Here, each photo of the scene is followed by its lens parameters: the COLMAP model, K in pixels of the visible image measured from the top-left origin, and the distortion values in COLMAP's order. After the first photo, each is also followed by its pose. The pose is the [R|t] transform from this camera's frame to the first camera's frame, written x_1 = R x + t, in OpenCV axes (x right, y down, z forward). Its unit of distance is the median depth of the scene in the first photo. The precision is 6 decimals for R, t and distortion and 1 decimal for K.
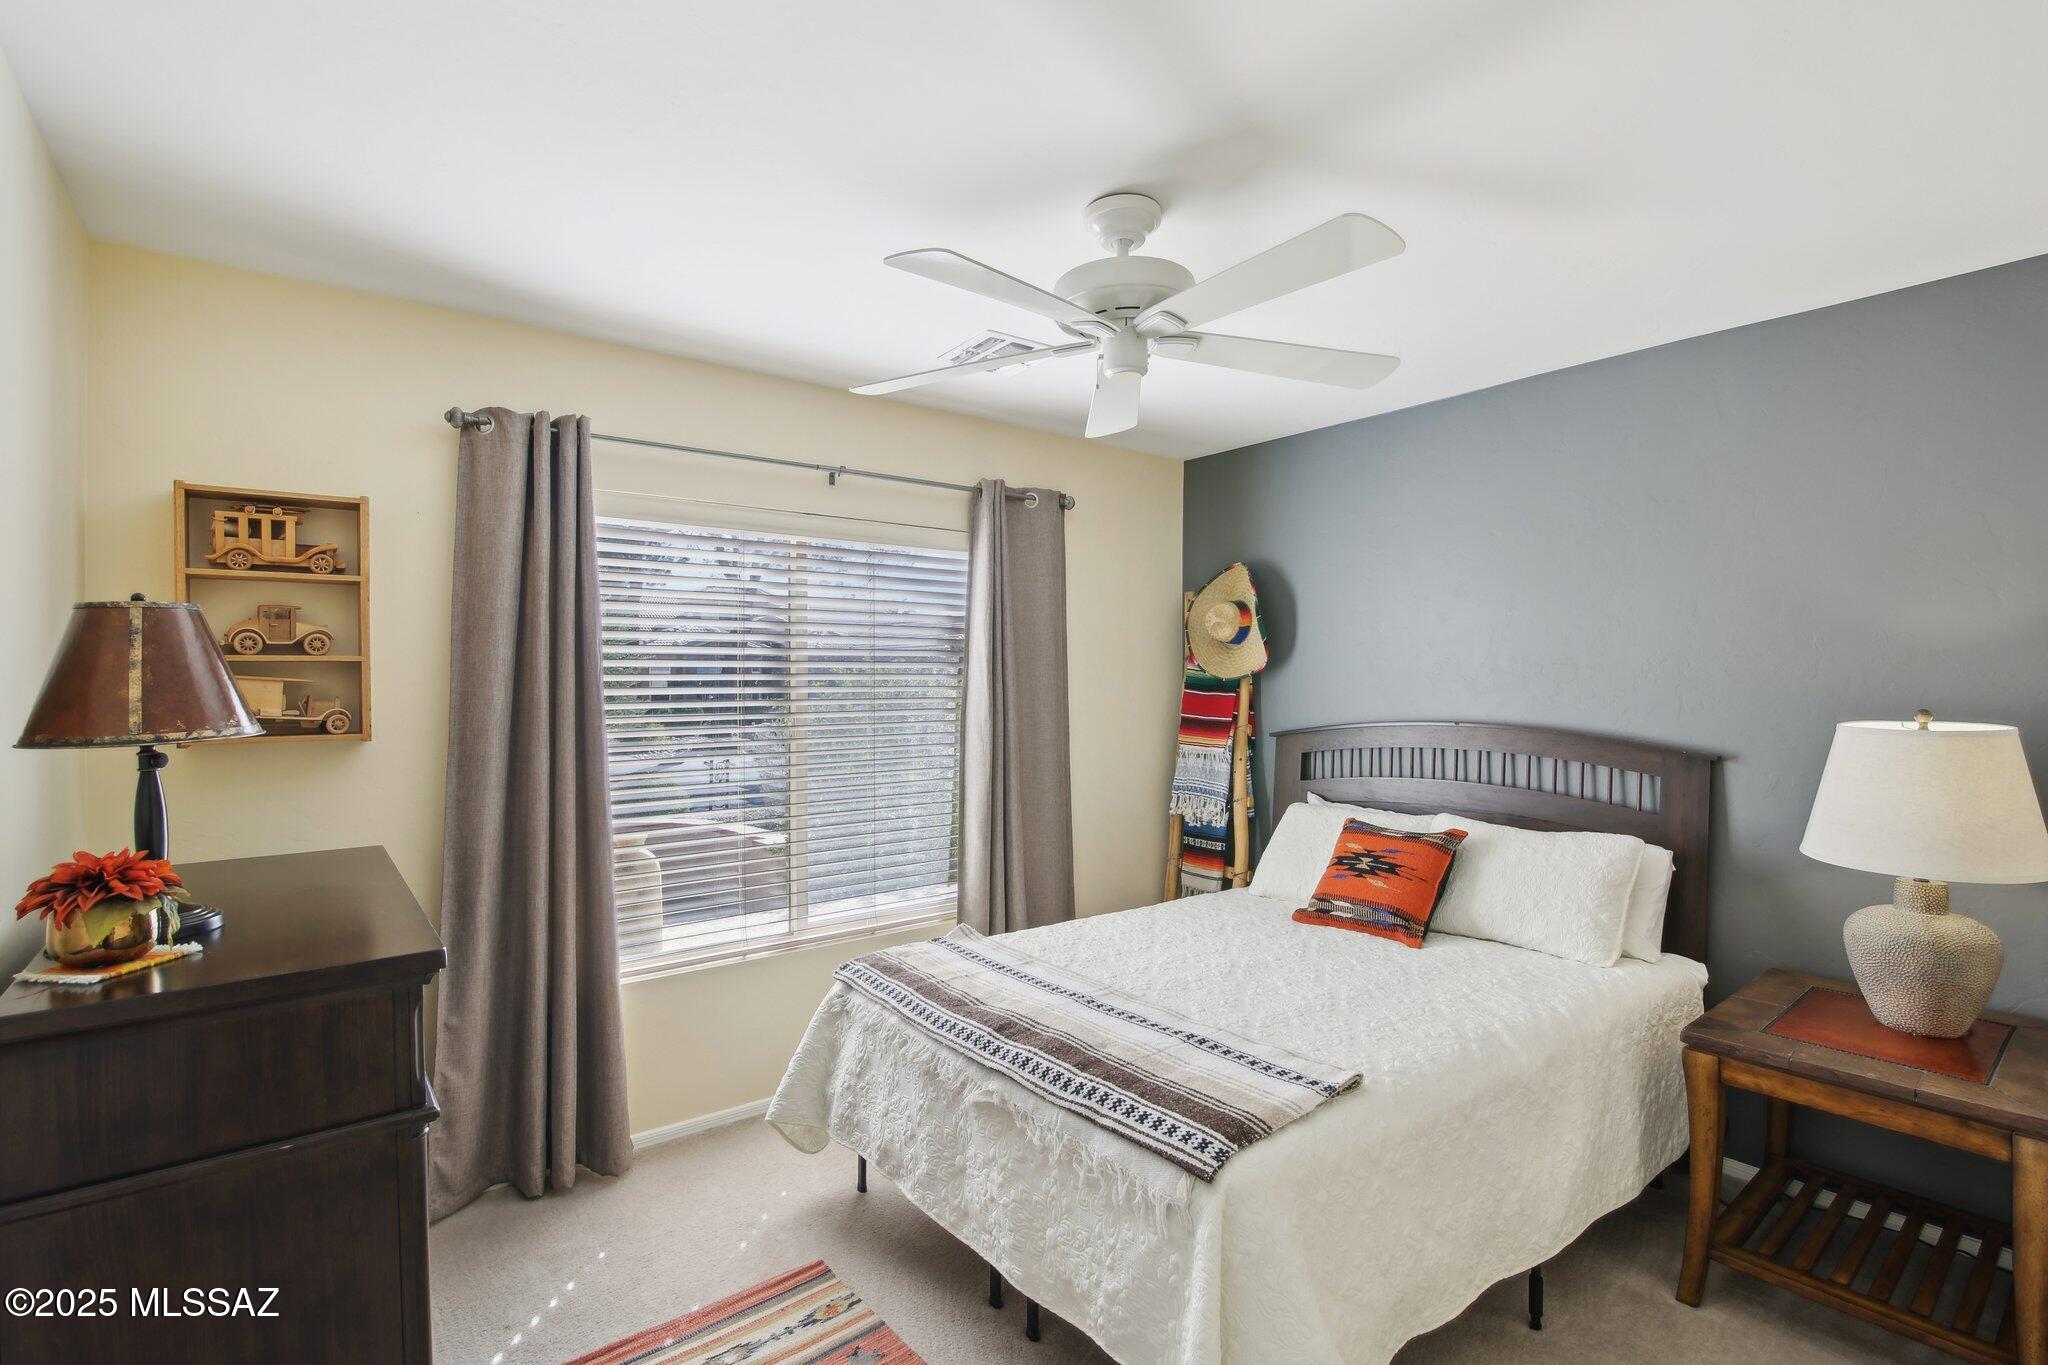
lens RADIAL K [[960.0, 0, 1030.2], [0, 960.0, 684.8], [0, 0, 1]] dist [-0.009919, -0.000936]
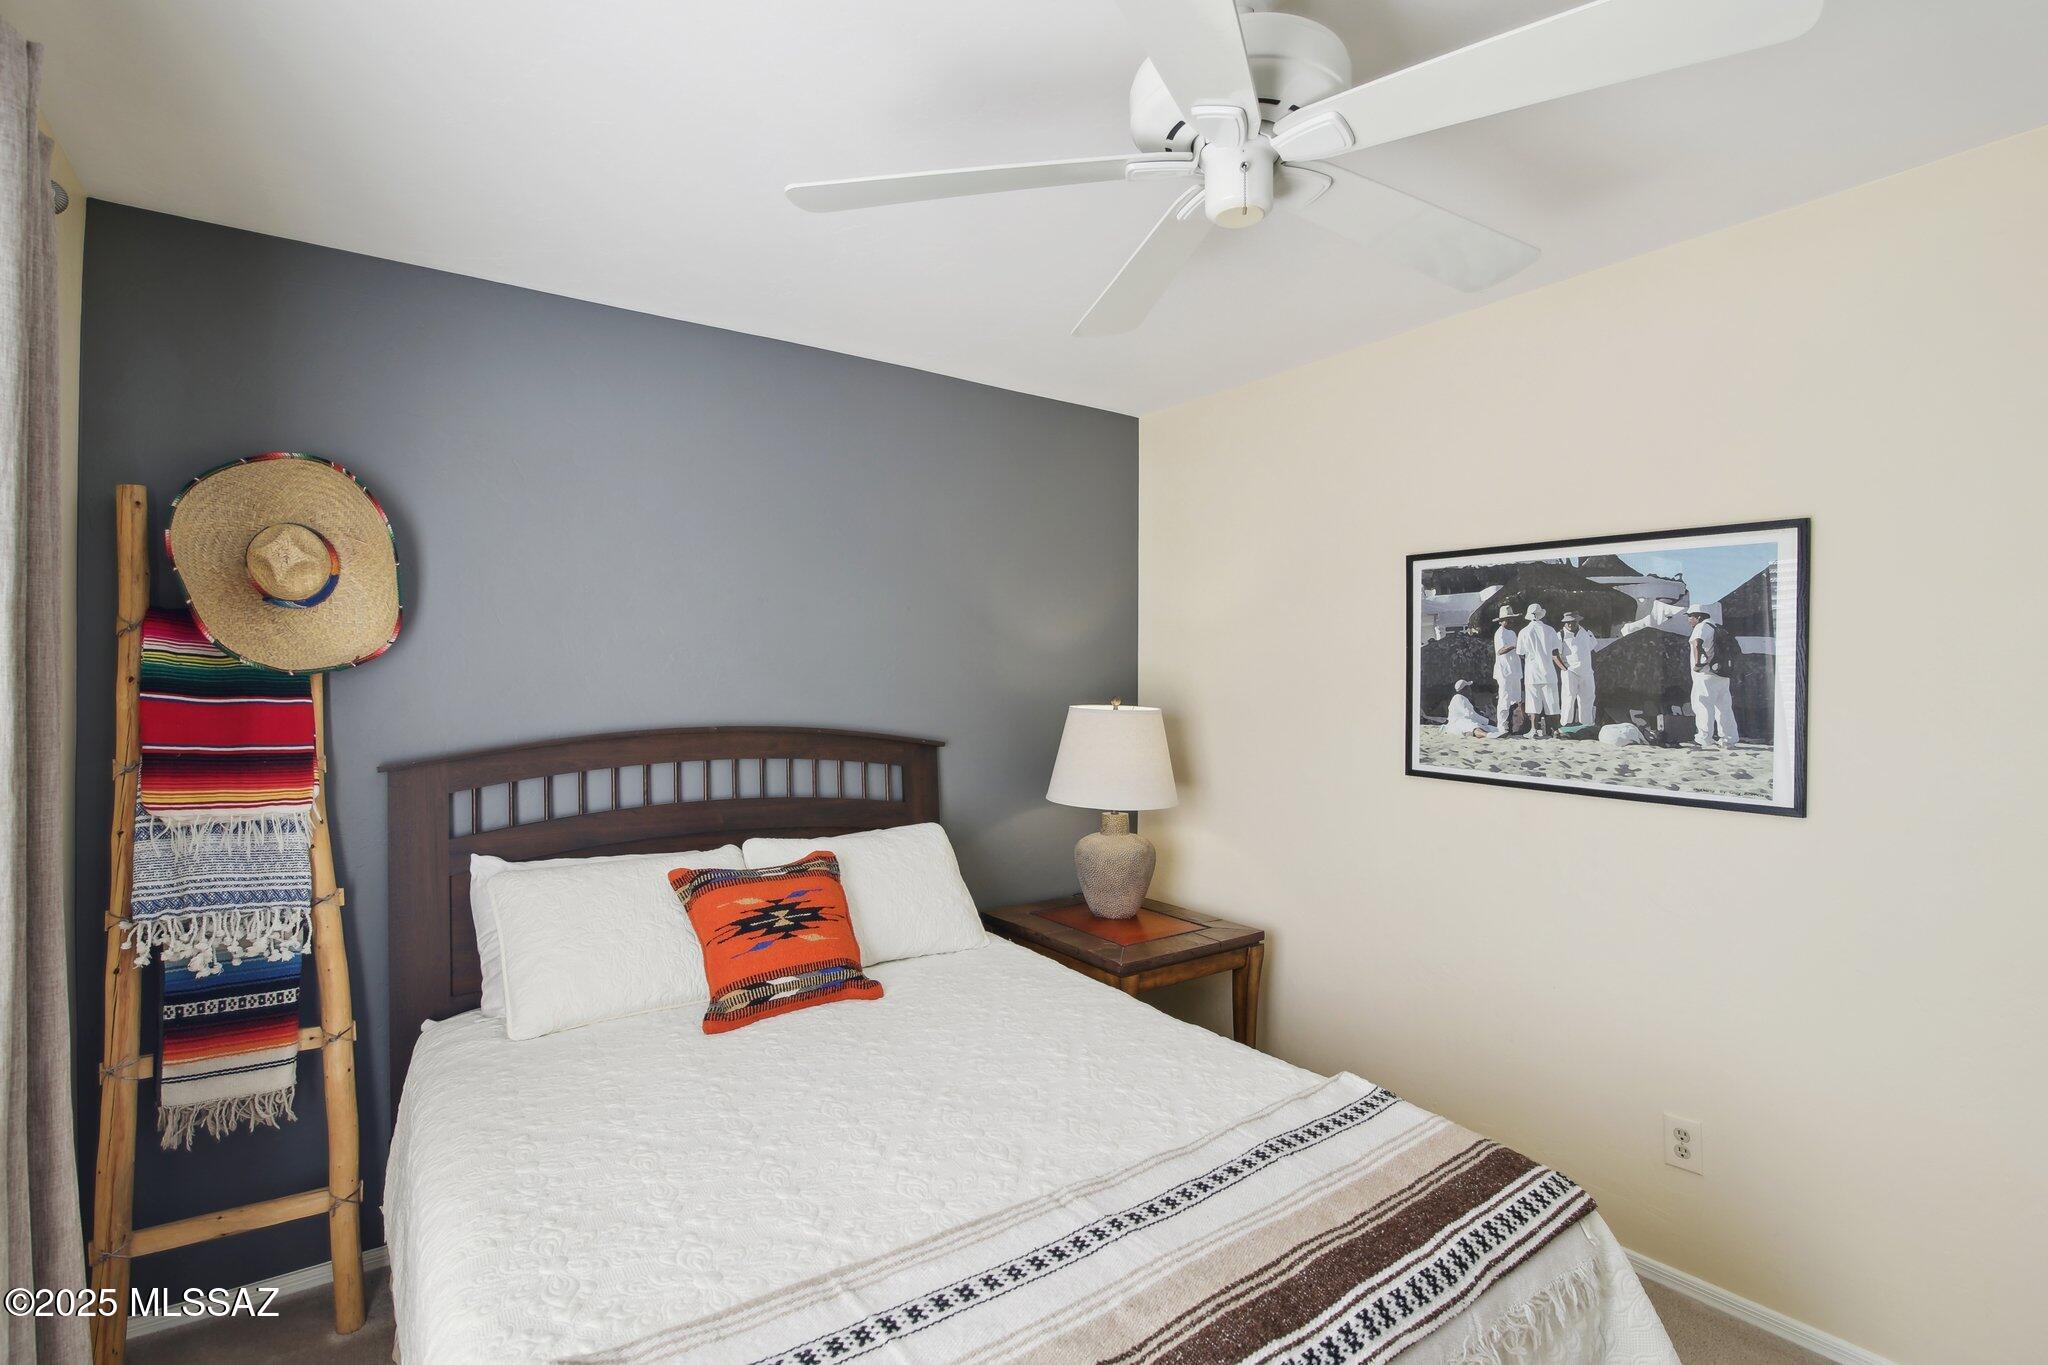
lens RADIAL K [[960.0, 0, 1019.4], [0, 960.0, 674.2], [0, 0, 1]] dist [-0.009919, -0.000936]
pose [[0.035906, 0.002101, 0.999353, -0.416765], [0.000093, 0.999998, -0.002105, -0.004710], [-0.999355, 0.000169, 0.035906, 0.817914]]
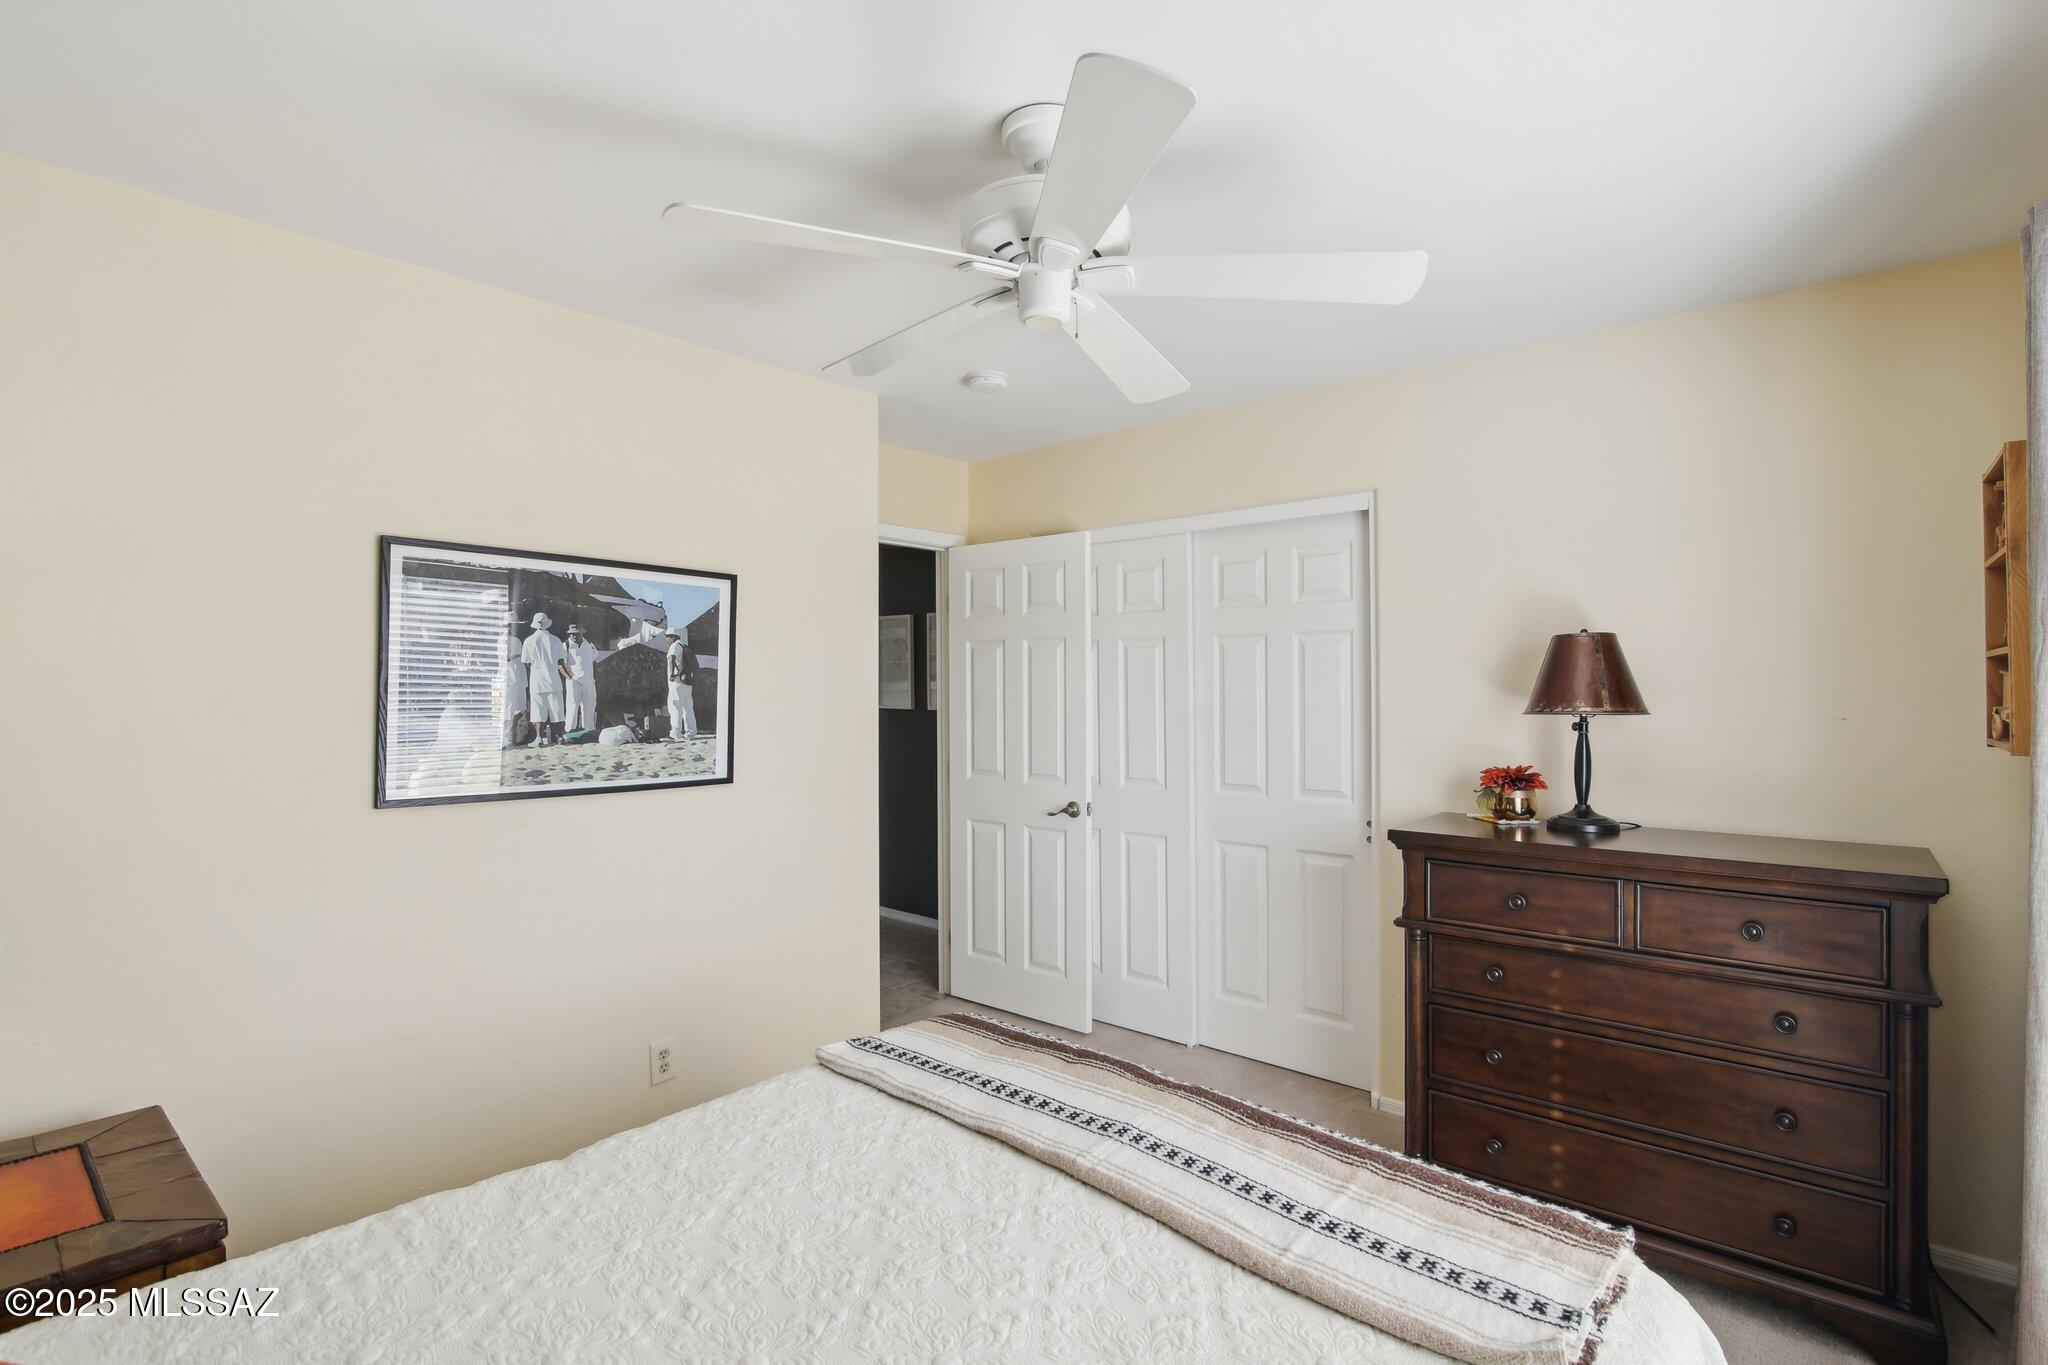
lens RADIAL K [[960.0, 0, 1013.0], [0, 960.0, 691.7], [0, 0, 1]] dist [-0.009919, -0.000936]
pose [[-0.982553, 0.009236, -0.185751, 0.192537], [0.008946, 0.999957, 0.002398, 0.003141], [0.185765, 0.000695, -0.982594, 1.308407]]
